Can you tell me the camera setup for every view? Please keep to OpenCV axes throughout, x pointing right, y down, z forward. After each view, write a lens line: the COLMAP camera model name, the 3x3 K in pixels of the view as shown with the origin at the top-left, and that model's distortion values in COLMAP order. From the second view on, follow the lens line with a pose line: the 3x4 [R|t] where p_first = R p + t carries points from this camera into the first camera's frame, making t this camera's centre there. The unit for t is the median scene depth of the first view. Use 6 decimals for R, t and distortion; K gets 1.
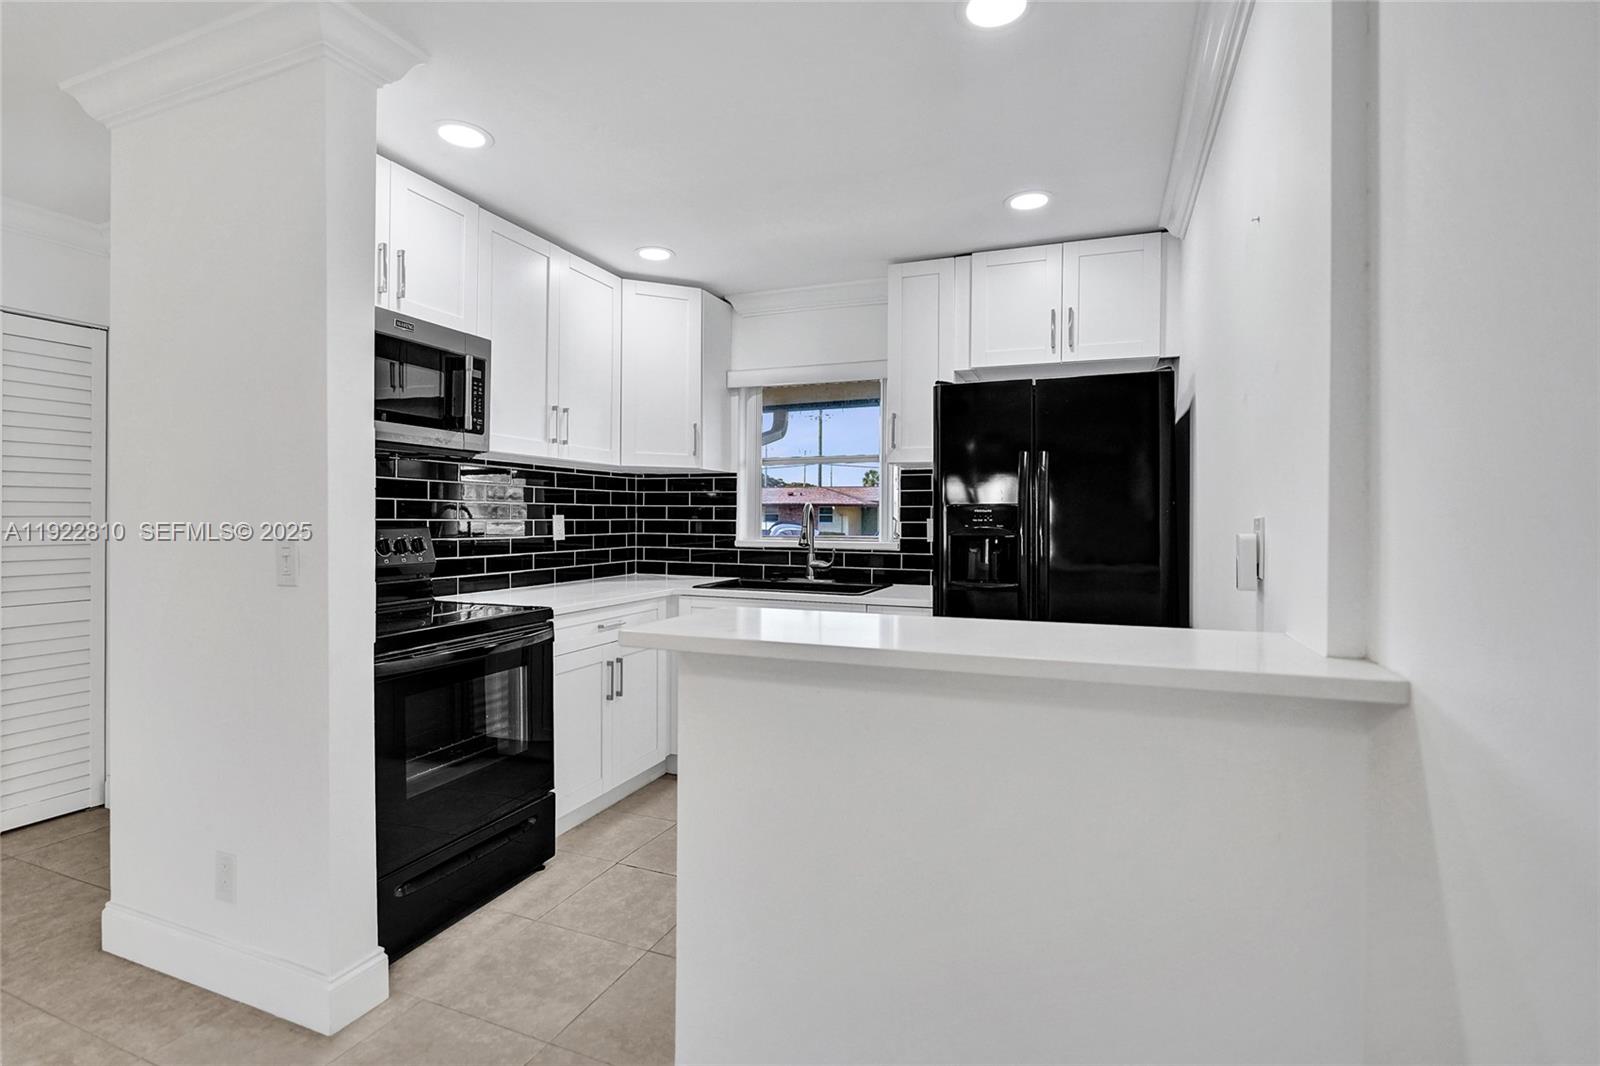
lens RADIAL K [[753.7, 0, 803.7], [0, 753.7, 526.1], [0, 0, 1]] dist [-0.003084, -0.000270]
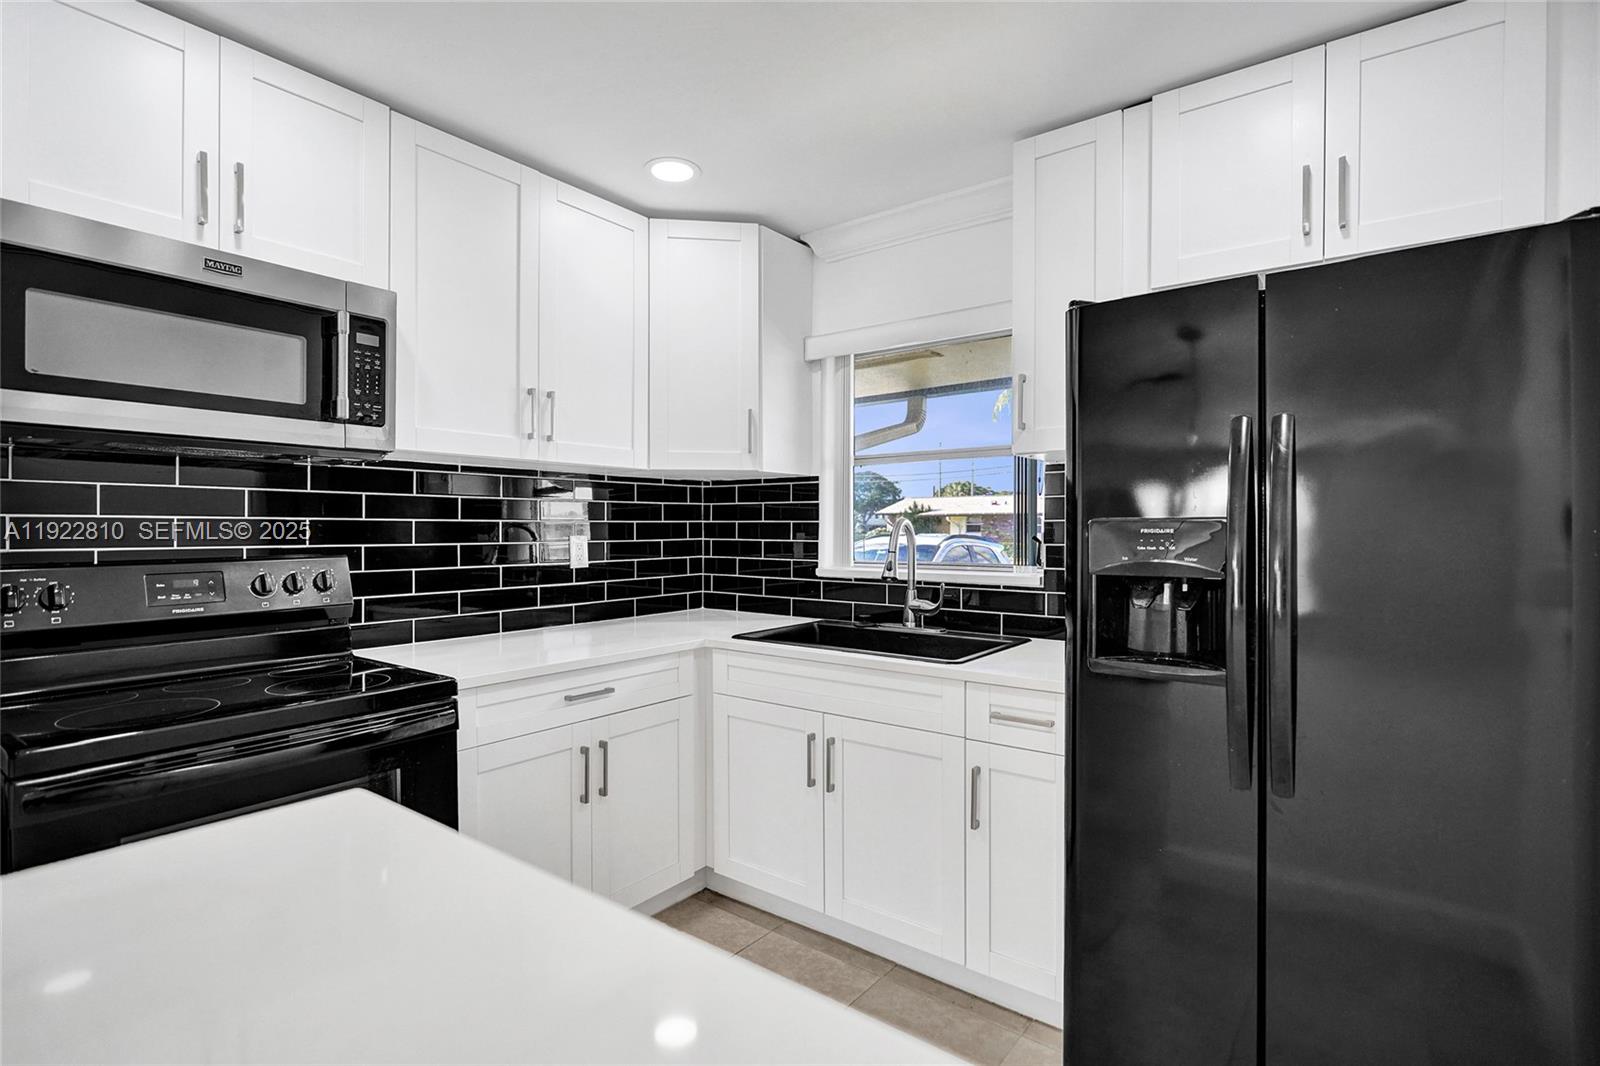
lens RADIAL K [[766.0, 0, 803.7], [0, 766.0, 537.0], [0, 0, 1]] dist [0.000039, 0.000190]
pose [[0.962839, -0.002922, -0.270059, 0.105058], [0.003045, 0.999995, 0.000034, -0.012028], [0.270058, -0.000855, 0.962844, 0.296161]]
